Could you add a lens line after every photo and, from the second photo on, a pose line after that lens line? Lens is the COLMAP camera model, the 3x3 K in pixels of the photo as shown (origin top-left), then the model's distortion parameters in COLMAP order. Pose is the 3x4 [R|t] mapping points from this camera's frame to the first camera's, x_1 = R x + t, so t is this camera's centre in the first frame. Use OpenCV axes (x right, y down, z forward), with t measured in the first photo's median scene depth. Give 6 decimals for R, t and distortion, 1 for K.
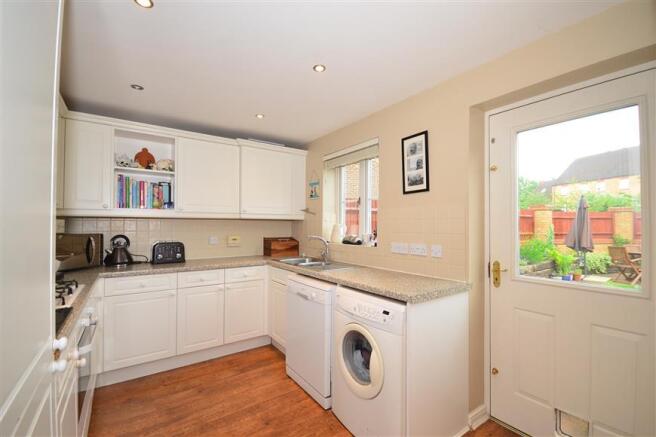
lens RADIAL K [[298.5, 0, 326.1], [0, 298.5, 220.3], [0, 0, 1]] dist [-0.003307, -0.000507]
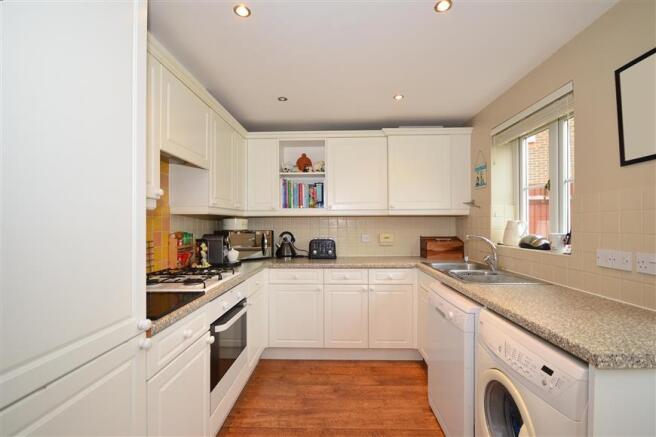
lens RADIAL K [[298.5, 0, 326.1], [0, 298.5, 220.3], [0, 0, 1]] dist [-0.003307, -0.000507]
pose [[0.791023, -0.011728, -0.611674, 0.136623], [0.017499, 0.999841, 0.003458, 0.003470], [0.611536, -0.013439, 0.791102, 0.171980]]
